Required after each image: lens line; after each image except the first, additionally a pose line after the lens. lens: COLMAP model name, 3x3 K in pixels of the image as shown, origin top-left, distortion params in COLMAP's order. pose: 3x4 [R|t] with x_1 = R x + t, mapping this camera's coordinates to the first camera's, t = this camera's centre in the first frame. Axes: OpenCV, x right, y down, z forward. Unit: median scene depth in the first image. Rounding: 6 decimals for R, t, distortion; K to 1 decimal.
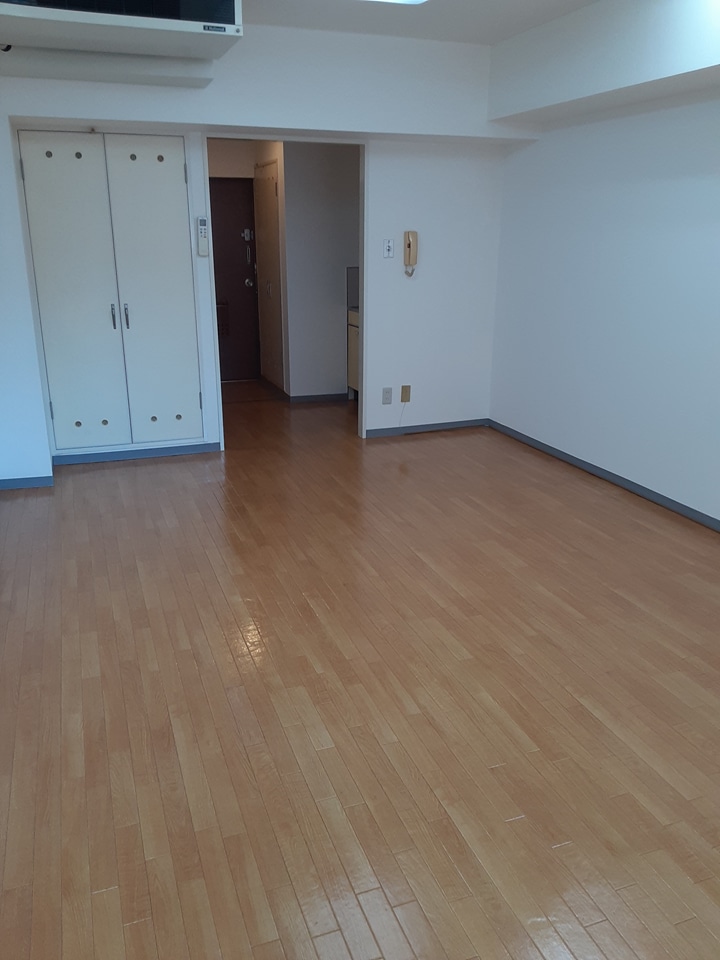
lens RADIAL K [[785.3, 0, 369.2], [0, 785.3, 483.4], [0, 0, 1]] dist [0.049346, -0.070524]
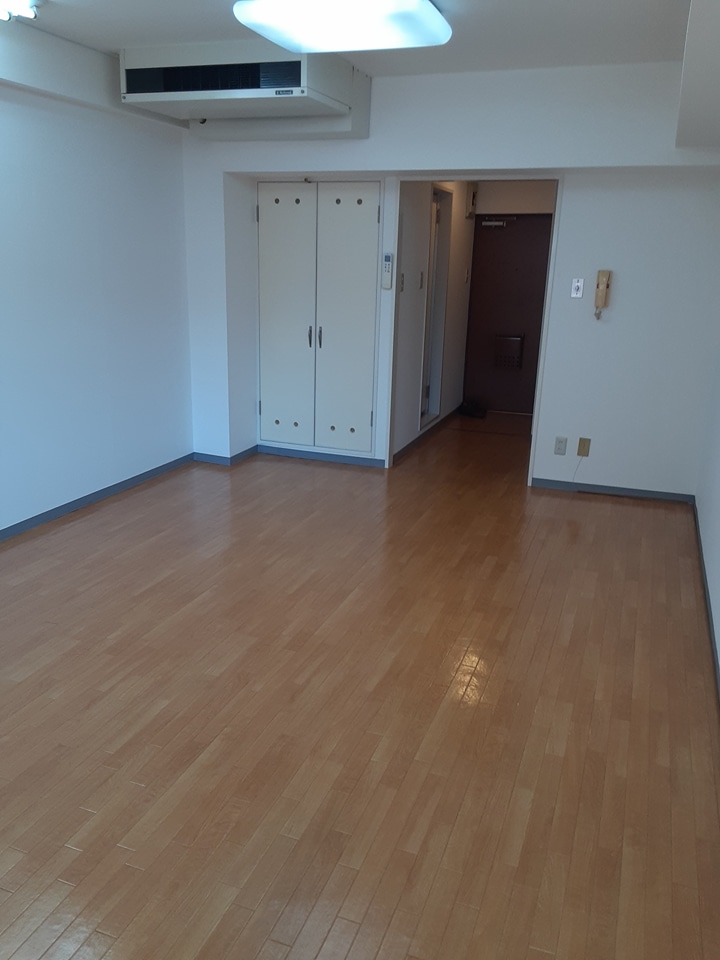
lens RADIAL K [[785.3, 0, 364.2], [0, 785.3, 481.1], [0, 0, 1]] dist [0.049346, -0.070524]
pose [[0.755705, 0.197208, -0.624515, 0.507305], [-0.222616, 0.974156, 0.038237, -0.064453], [0.615916, 0.110131, 0.780076, 0.163562]]
